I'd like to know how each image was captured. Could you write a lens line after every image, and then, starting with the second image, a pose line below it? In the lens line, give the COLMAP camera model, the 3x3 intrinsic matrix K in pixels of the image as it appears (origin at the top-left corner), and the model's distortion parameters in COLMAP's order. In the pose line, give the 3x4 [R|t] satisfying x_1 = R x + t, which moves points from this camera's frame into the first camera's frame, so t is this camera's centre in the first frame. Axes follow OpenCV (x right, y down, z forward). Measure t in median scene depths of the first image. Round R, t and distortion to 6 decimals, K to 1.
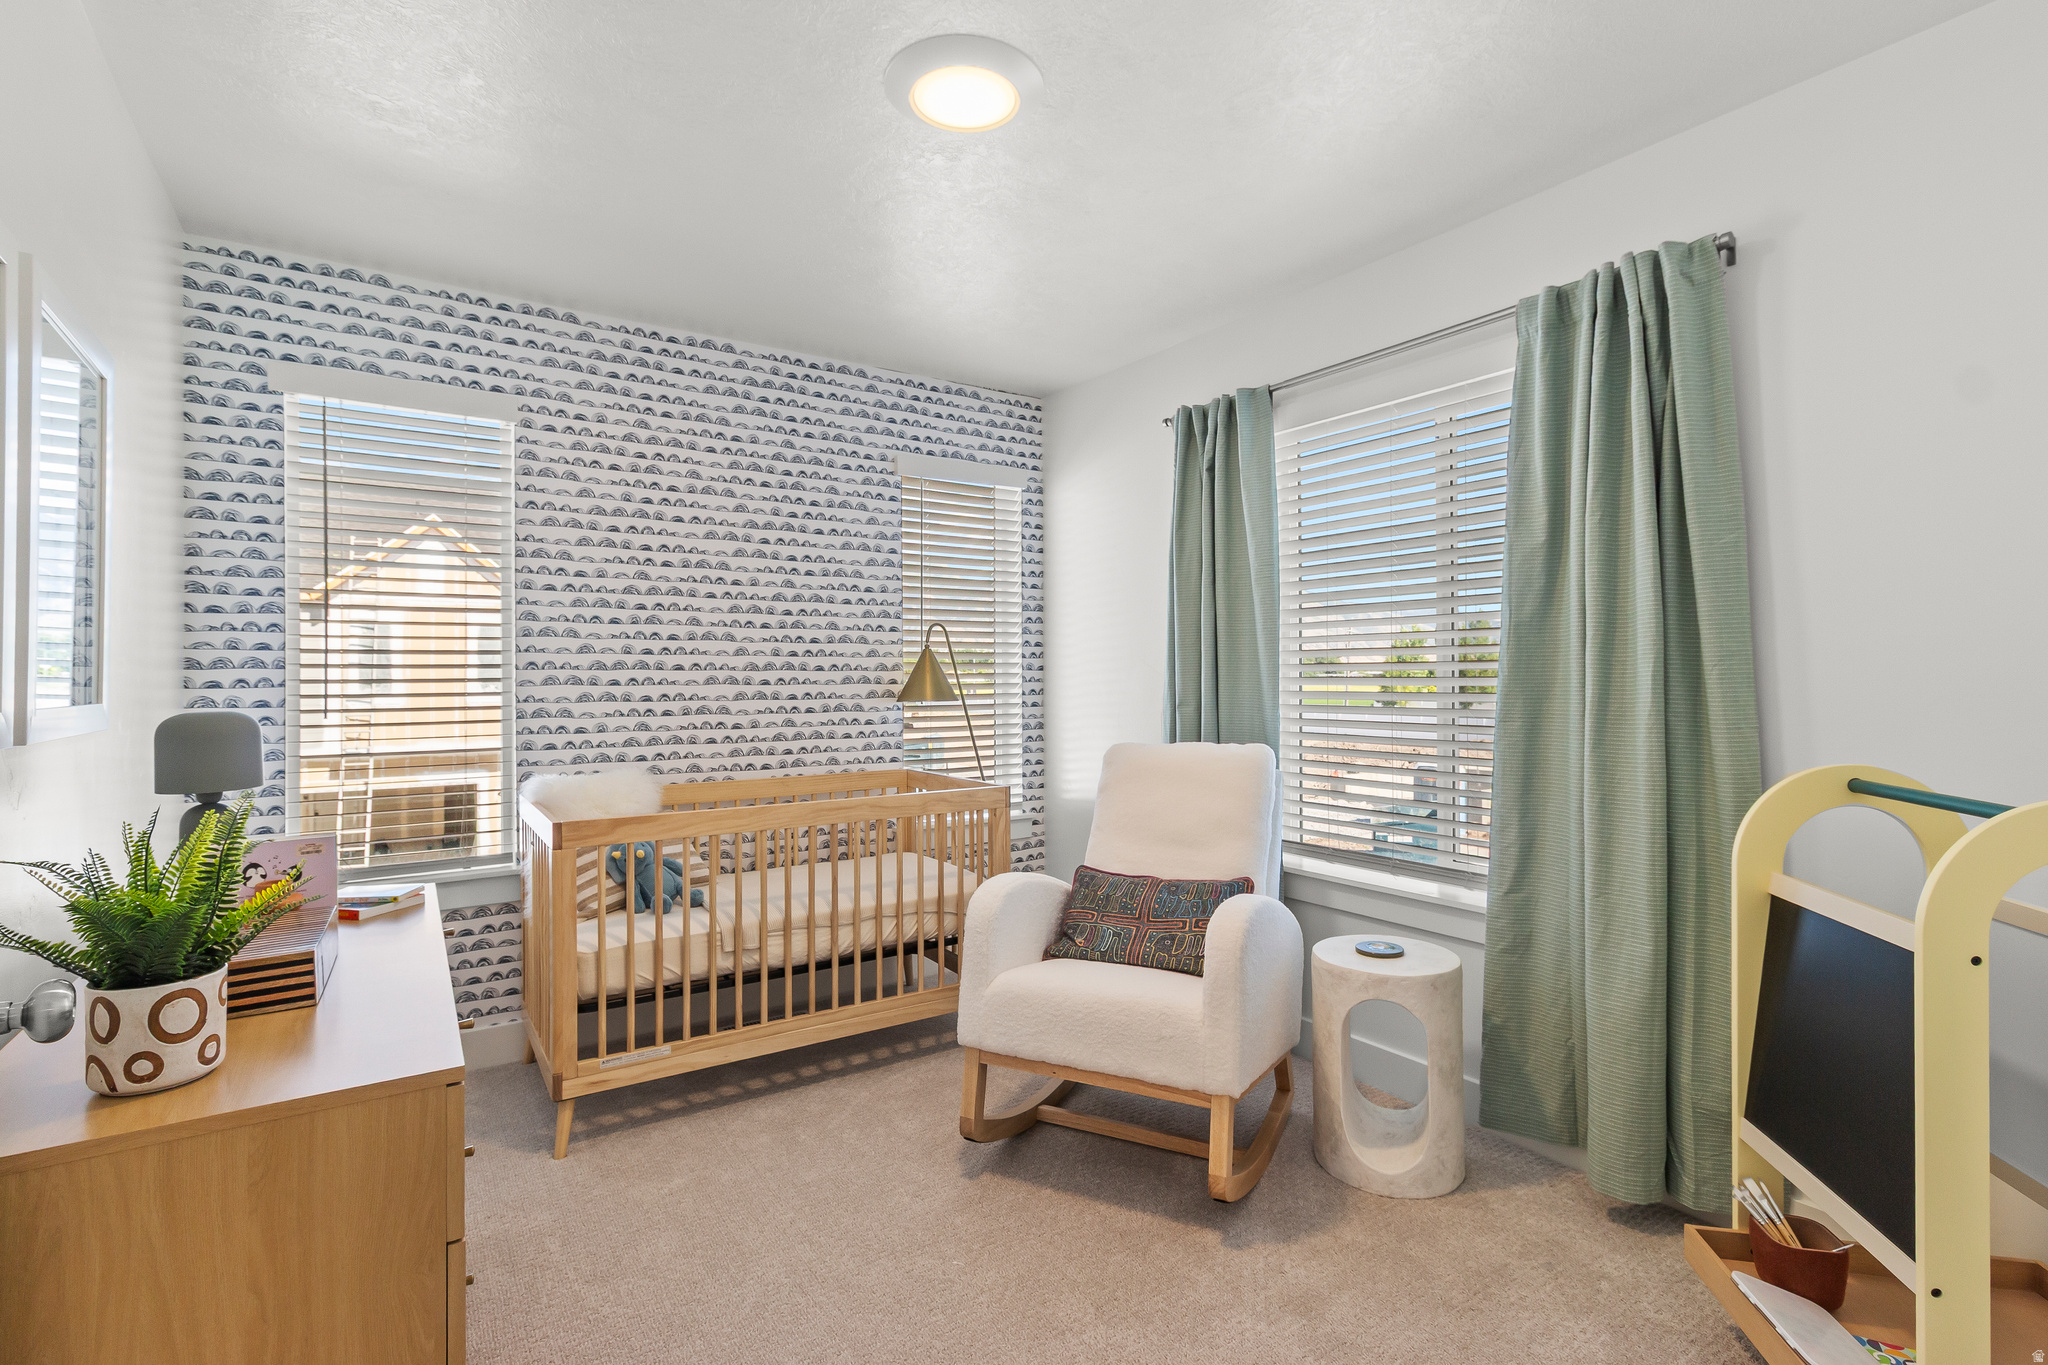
lens RADIAL K [[955.2, 0, 1024.5], [0, 955.2, 679.0], [0, 0, 1]] dist [0.011738, 0.000758]
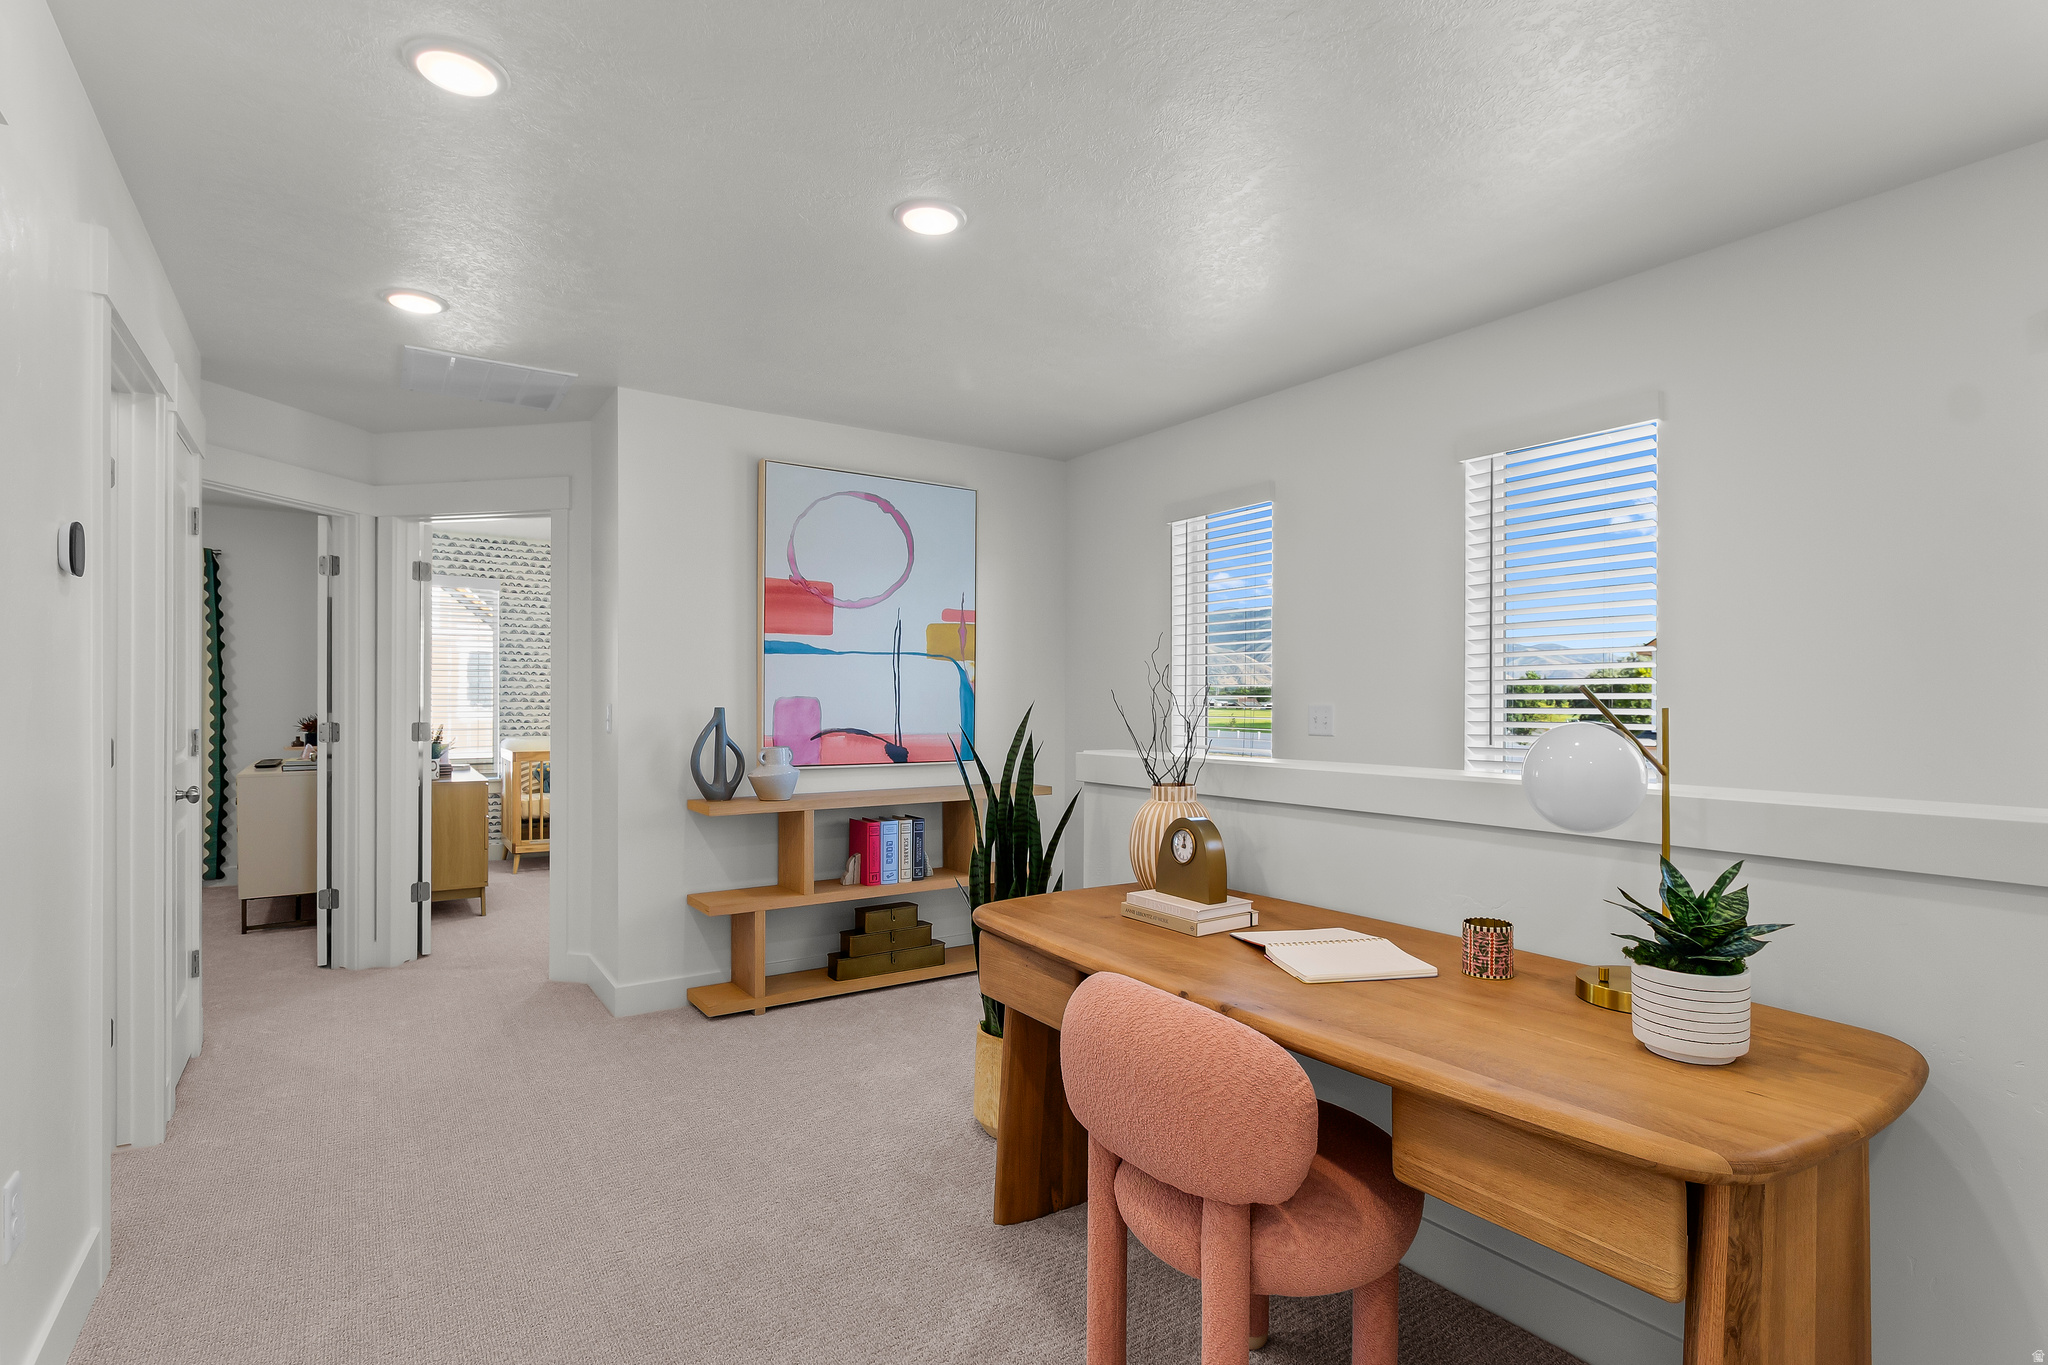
lens RADIAL K [[1019.0, 0, 1025.7], [0, 1019.0, 694.7], [0, 0, 1]] dist [0.003252, 0.000203]
pose [[0.999885, 0.003743, -0.014663, 0.808703], [-0.003746, 0.999993, -0.000136, -0.015889], [0.014663, 0.000191, 0.999892, -1.504129]]
